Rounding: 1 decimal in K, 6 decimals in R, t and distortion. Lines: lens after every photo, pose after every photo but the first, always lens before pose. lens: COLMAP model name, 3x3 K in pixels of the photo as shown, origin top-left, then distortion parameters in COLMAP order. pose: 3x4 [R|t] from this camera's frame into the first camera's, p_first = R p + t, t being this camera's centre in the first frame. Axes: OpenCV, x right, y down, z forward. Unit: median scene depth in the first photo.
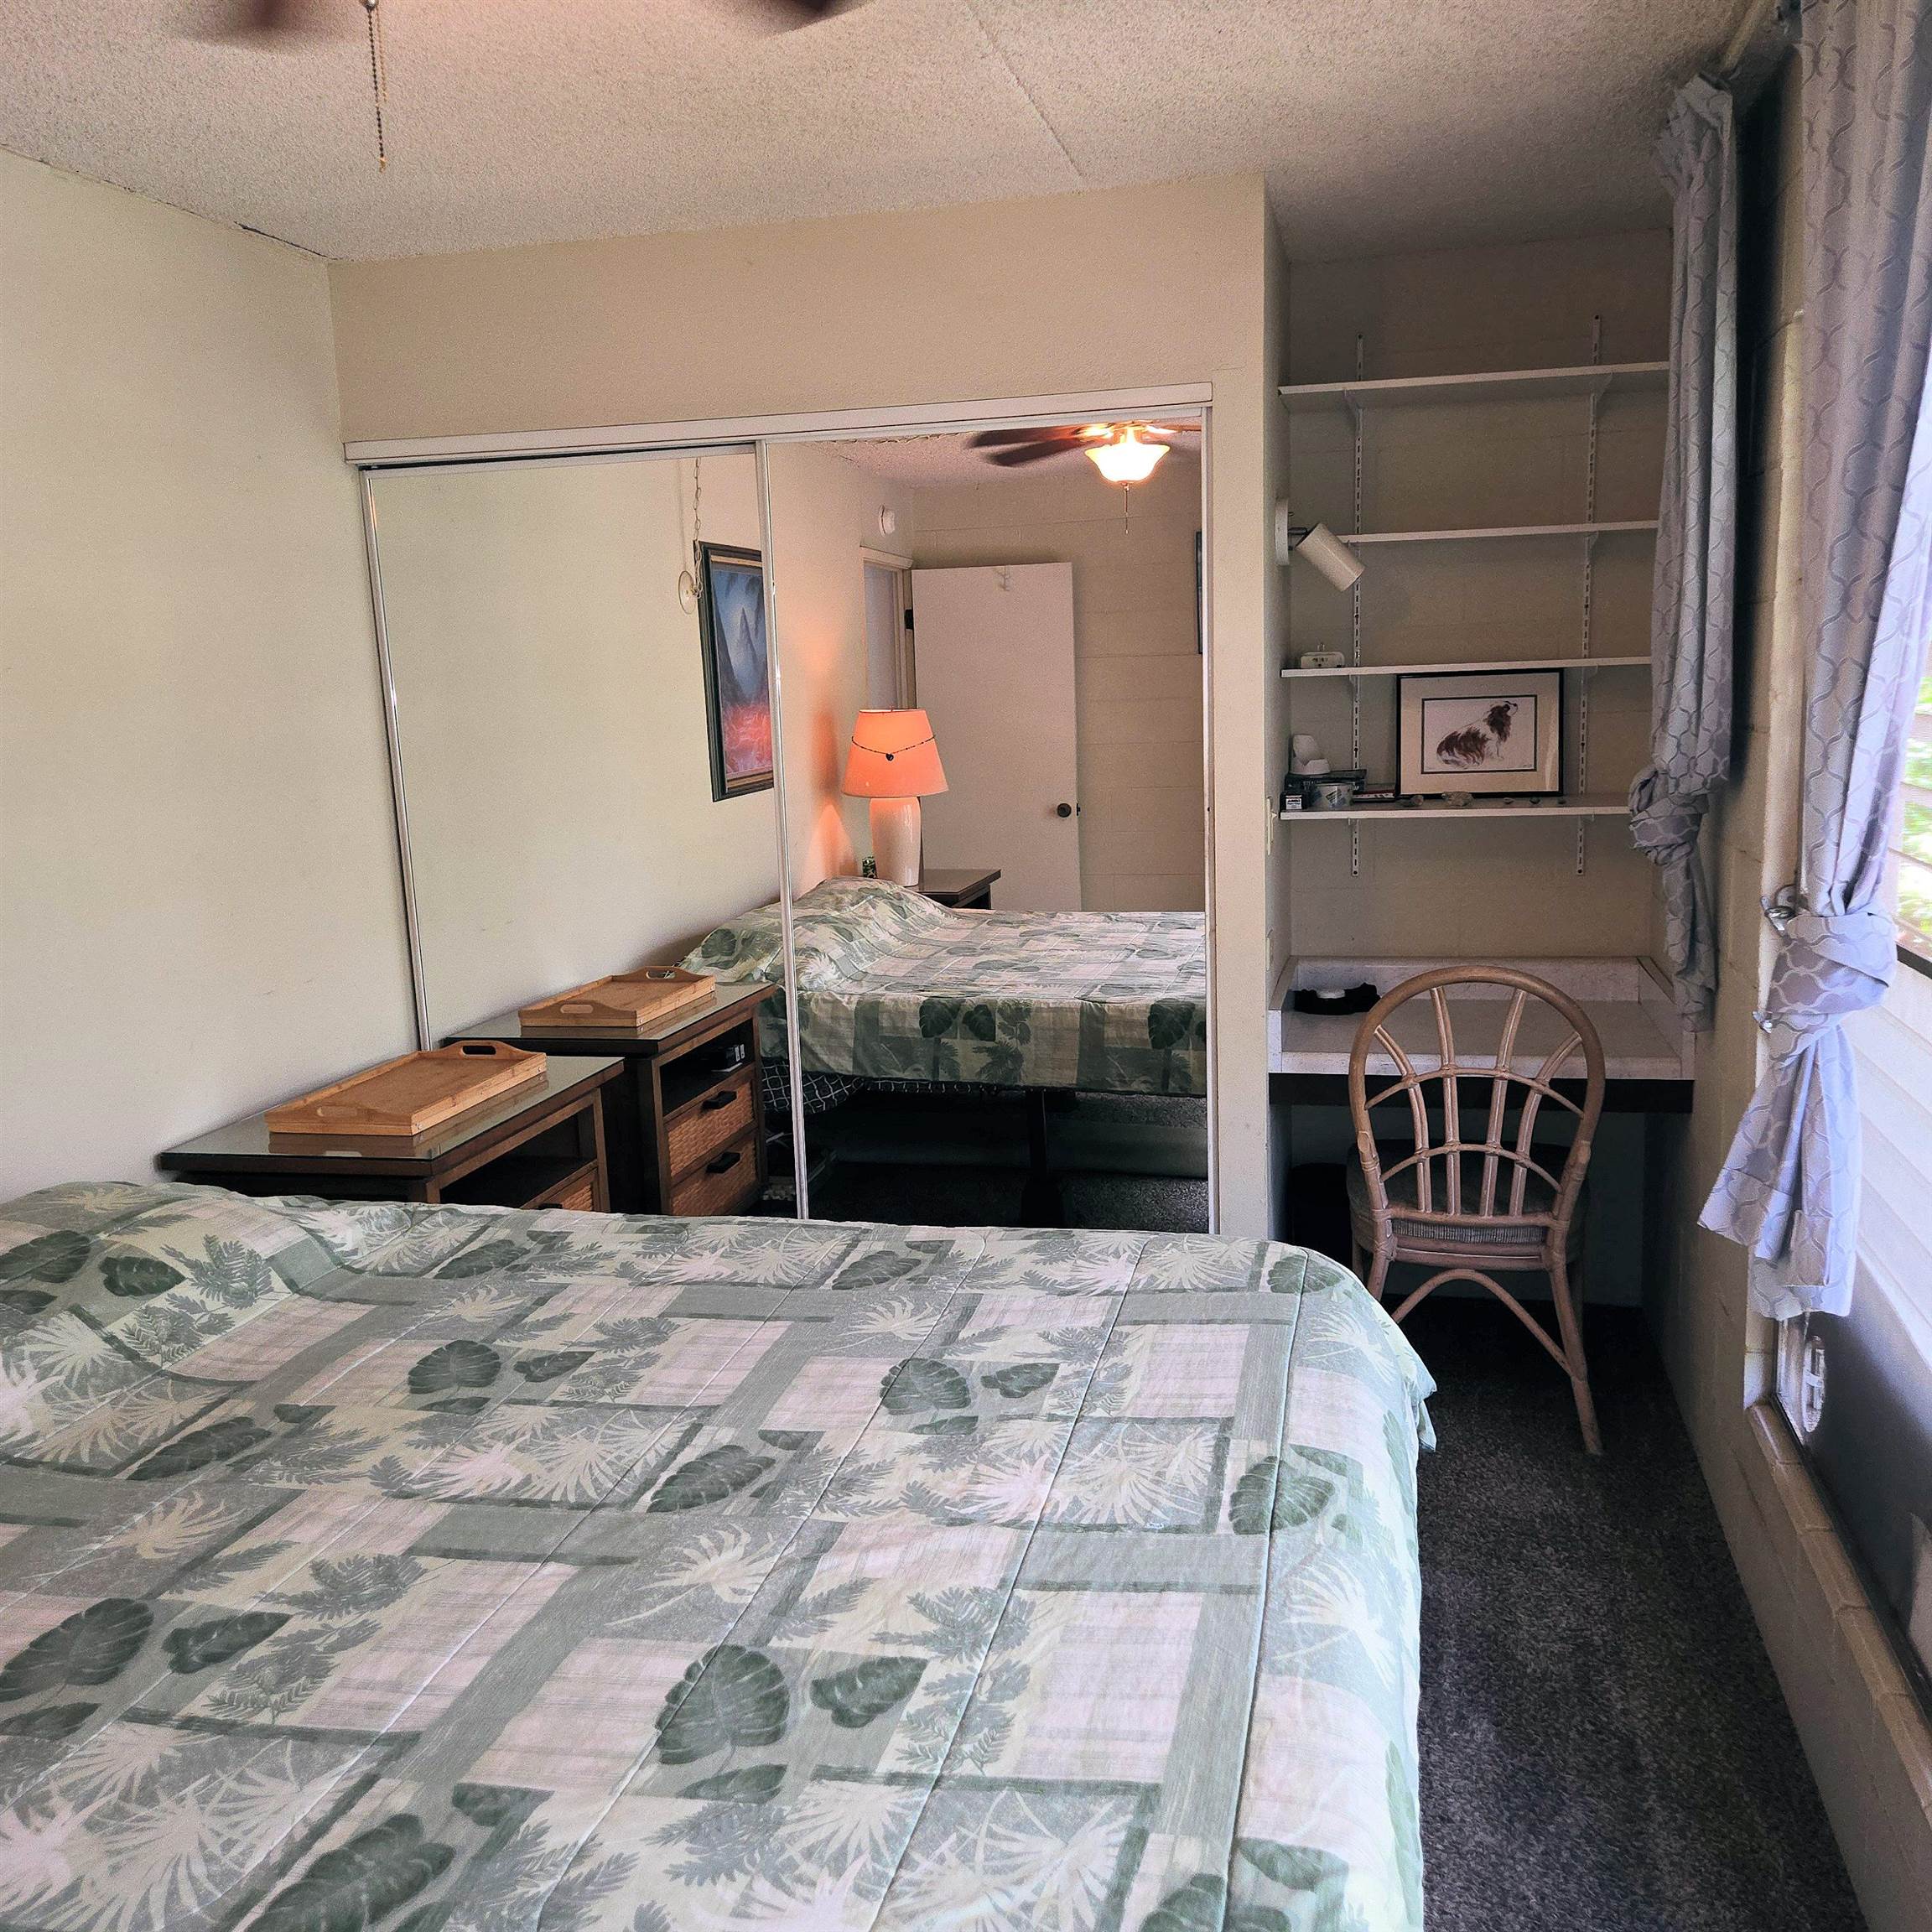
lens RADIAL K [[1731.2, 0, 997.7], [0, 1731.2, 950.9], [0, 0, 1]] dist [0.075097, -0.058569]
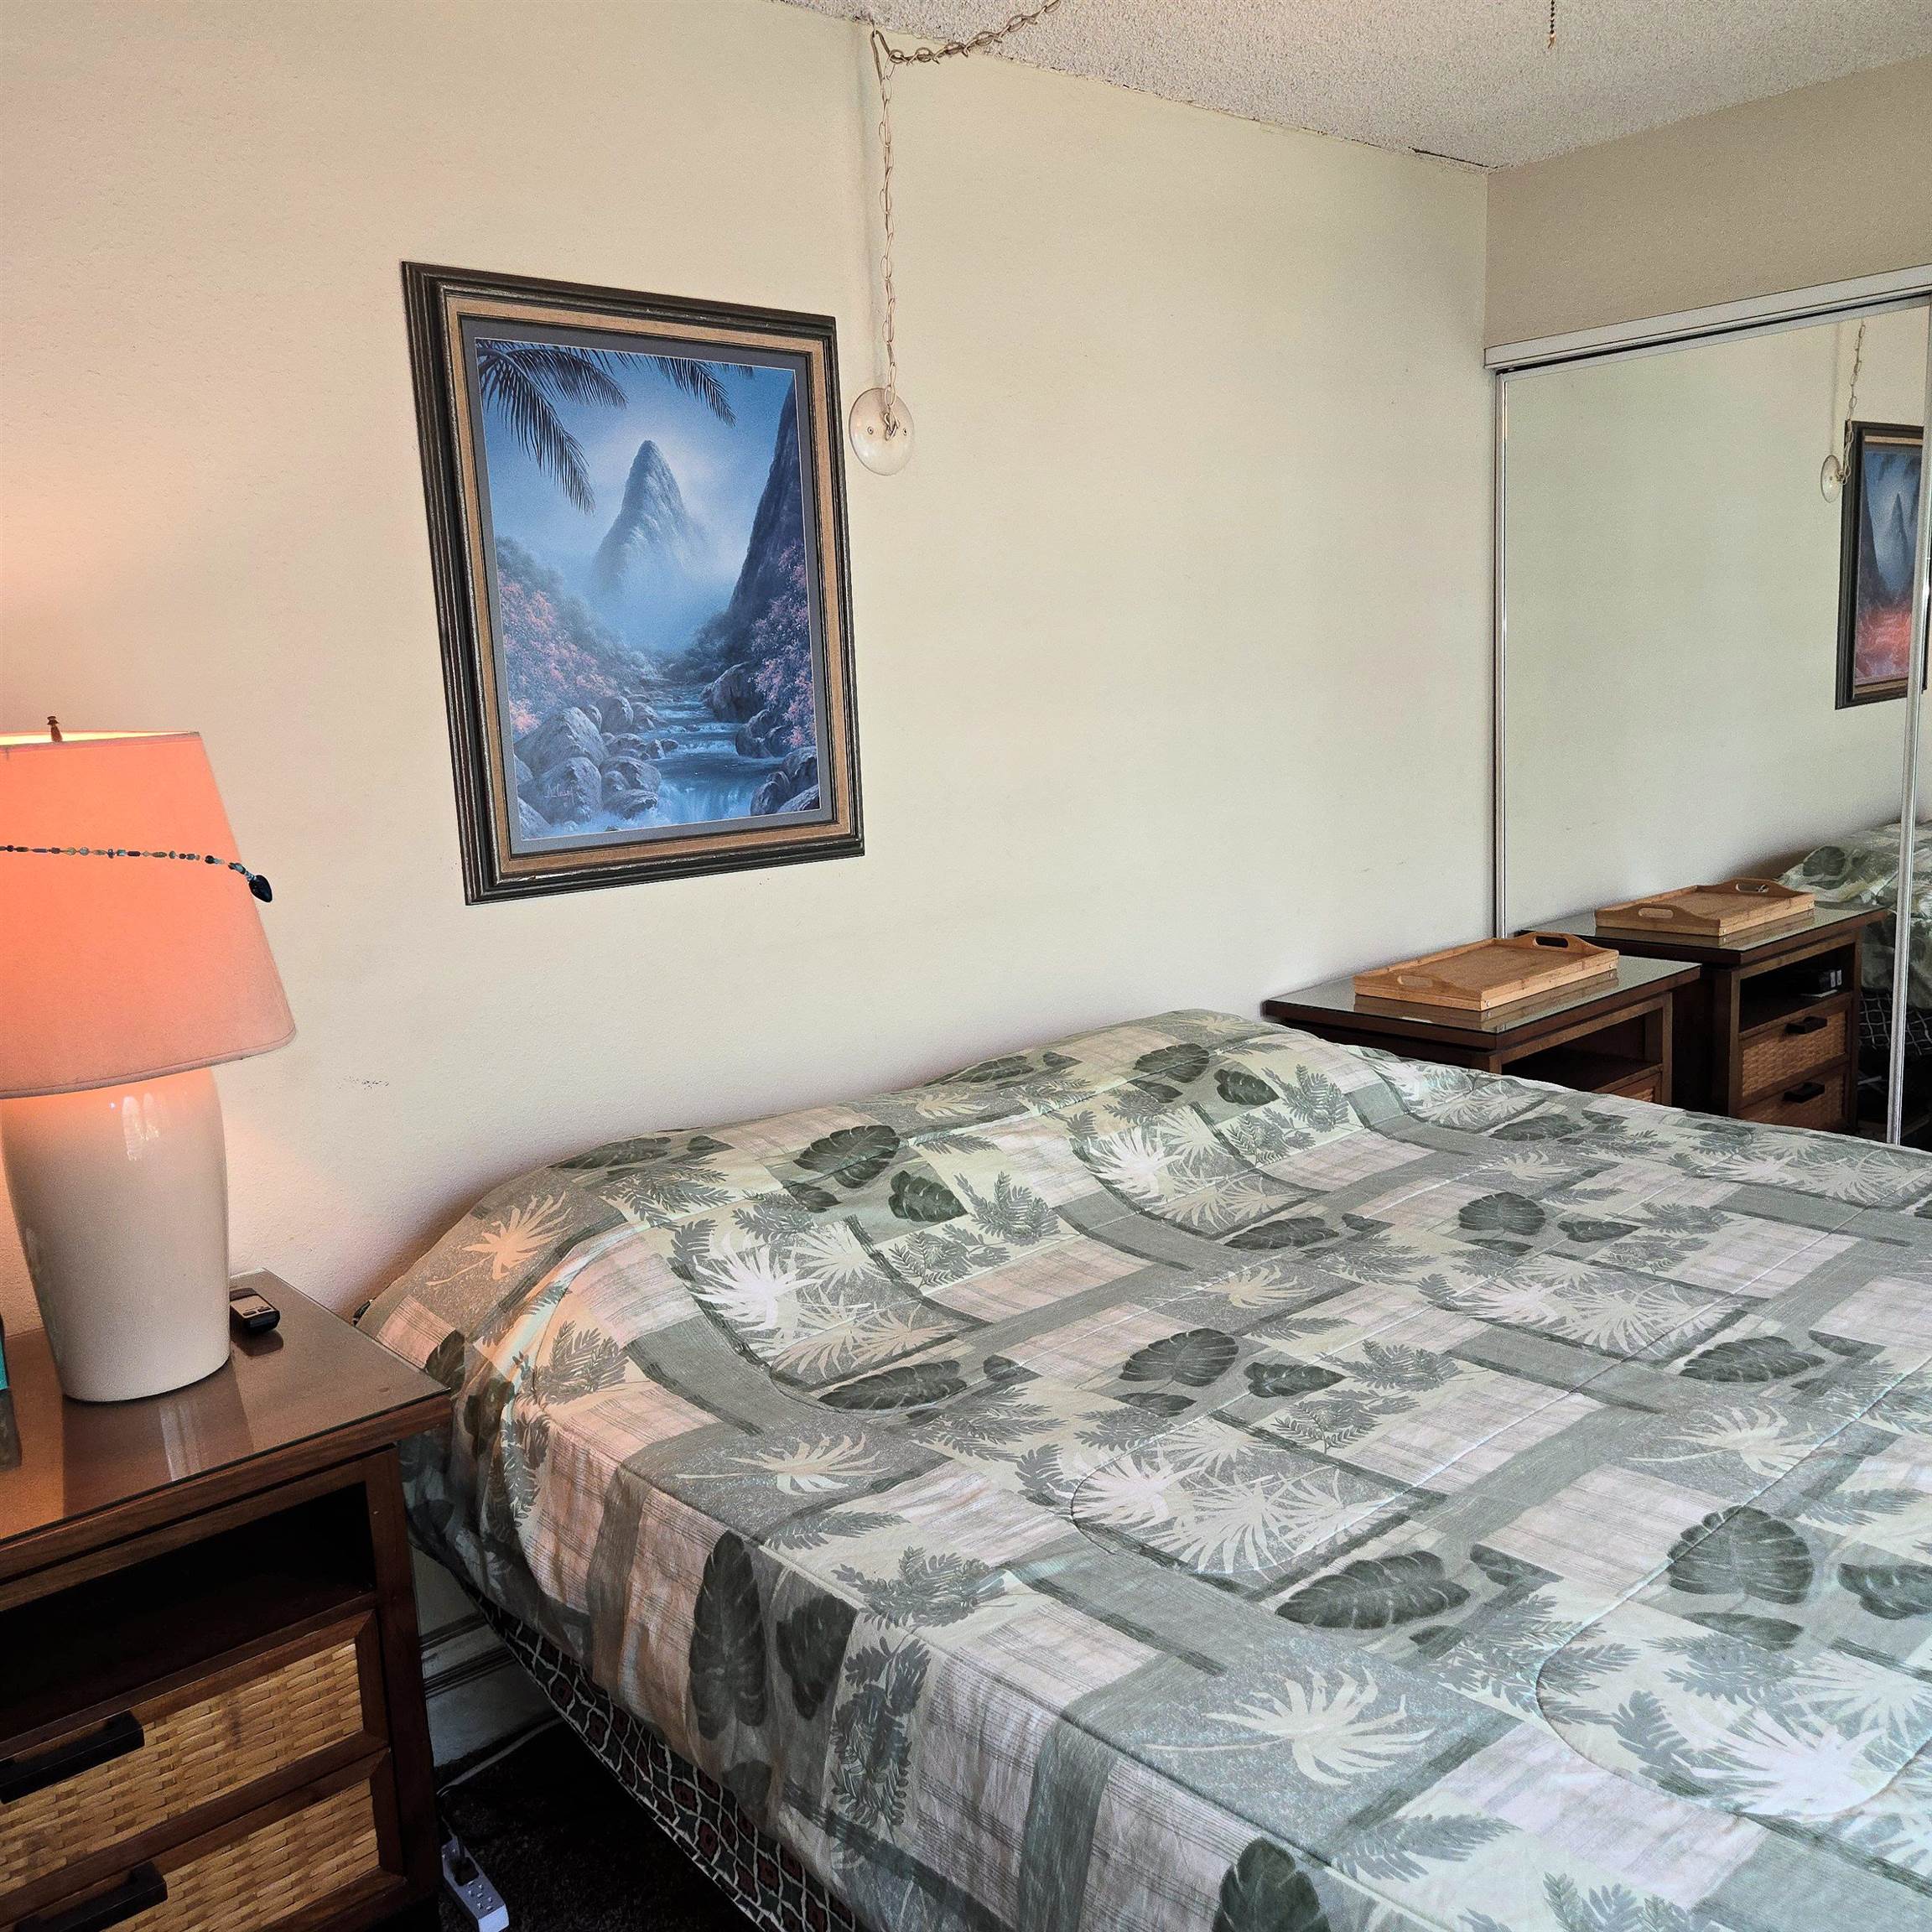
lens RADIAL K [[1731.2, 0, 995.1], [0, 1731.2, 962.1], [0, 0, 1]] dist [0.075097, -0.058569]
pose [[0.820654, 0.099309, -0.562730, 0.017072], [-0.072673, 0.994924, 0.069598, 0.032956], [0.566786, -0.016221, 0.823705, -0.043025]]
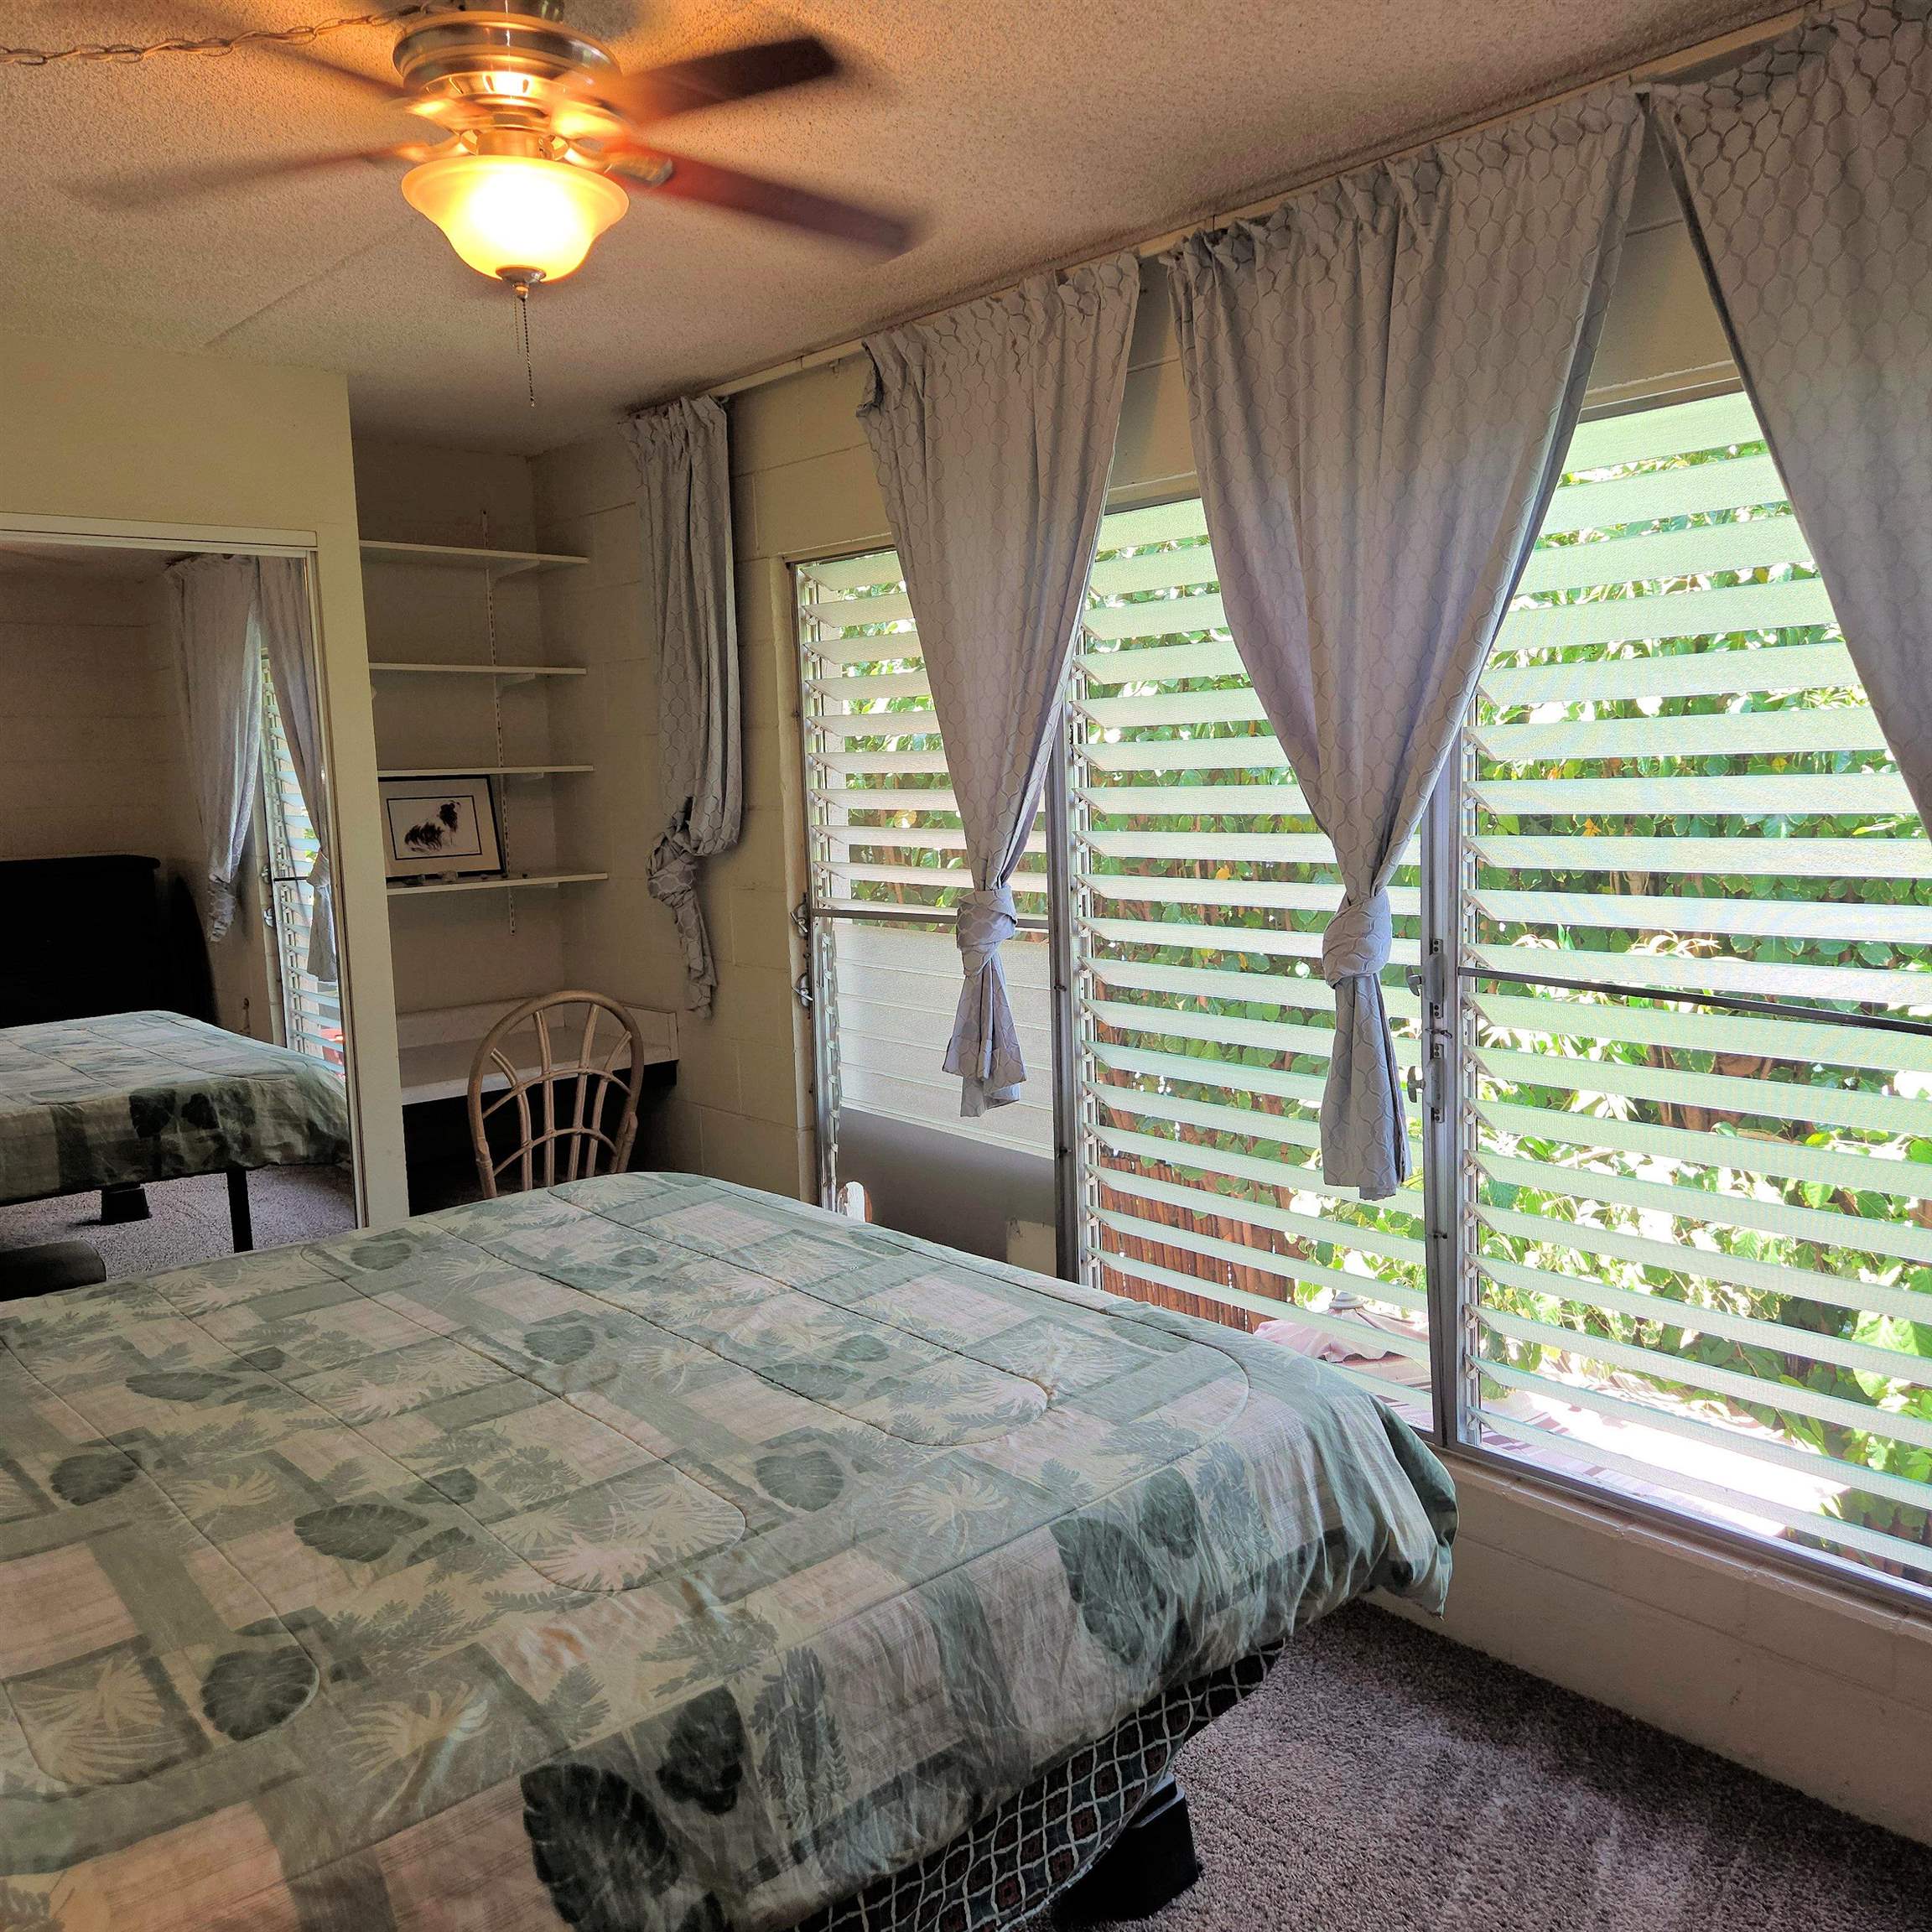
lens RADIAL K [[1731.2, 0, 1038.8], [0, 1731.2, 946.8], [0, 0, 1]] dist [0.075097, -0.058569]
pose [[0.568744, -0.074504, 0.819134, -0.839339], [0.141037, 0.989973, -0.007883, 0.050800], [-0.810333, 0.120012, 0.573549, -0.083818]]
